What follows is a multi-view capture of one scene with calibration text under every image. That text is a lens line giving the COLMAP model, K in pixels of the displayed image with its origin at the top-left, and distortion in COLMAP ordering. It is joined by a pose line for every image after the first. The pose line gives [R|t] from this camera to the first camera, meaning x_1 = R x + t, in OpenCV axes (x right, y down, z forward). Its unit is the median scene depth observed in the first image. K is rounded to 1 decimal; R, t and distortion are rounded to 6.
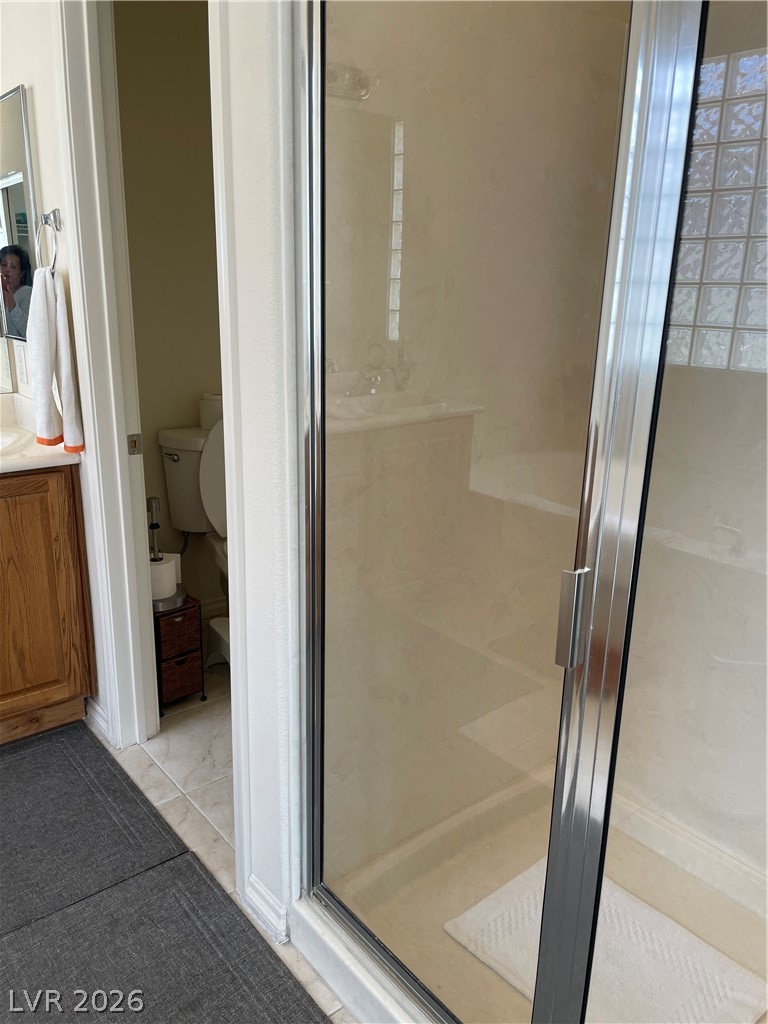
lens RADIAL K [[776.3, 0, 382.8], [0, 776.3, 513.5], [0, 0, 1]] dist [0.079626, -0.113562]
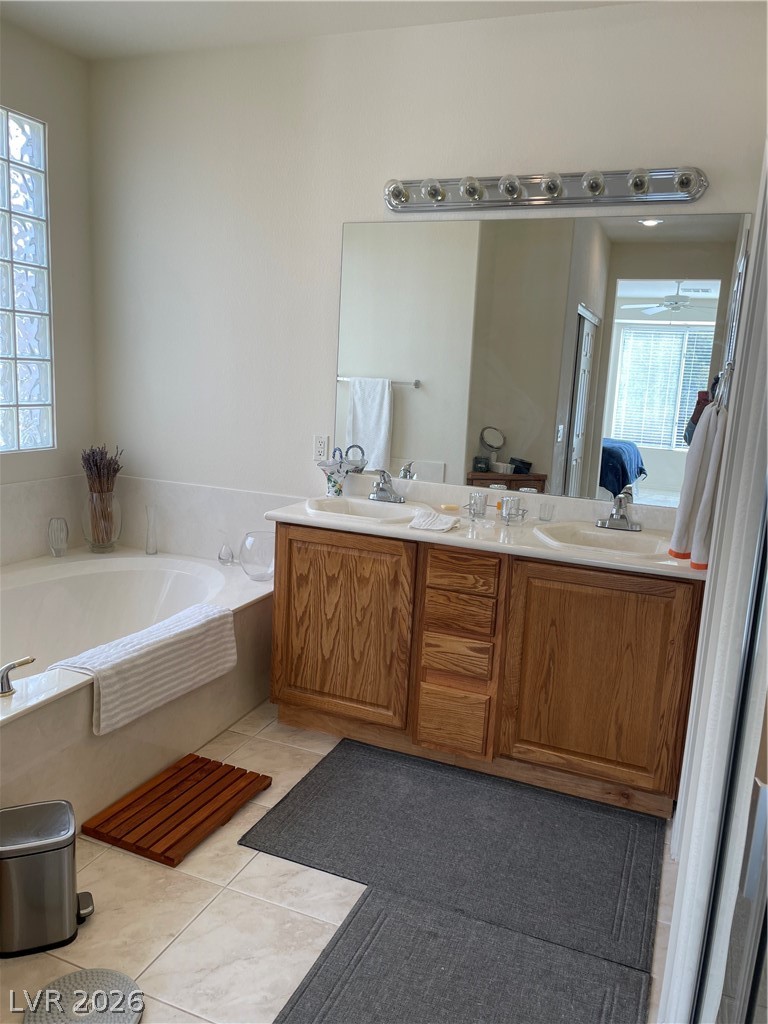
lens RADIAL K [[776.3, 0, 382.2], [0, 776.3, 511.7], [0, 0, 1]] dist [0.079626, -0.113562]
pose [[0.481330, 0.161916, -0.861455, 0.309594], [-0.289804, 0.956918, 0.017933, -0.045207], [0.827246, 0.241021, 0.507517, 0.061104]]
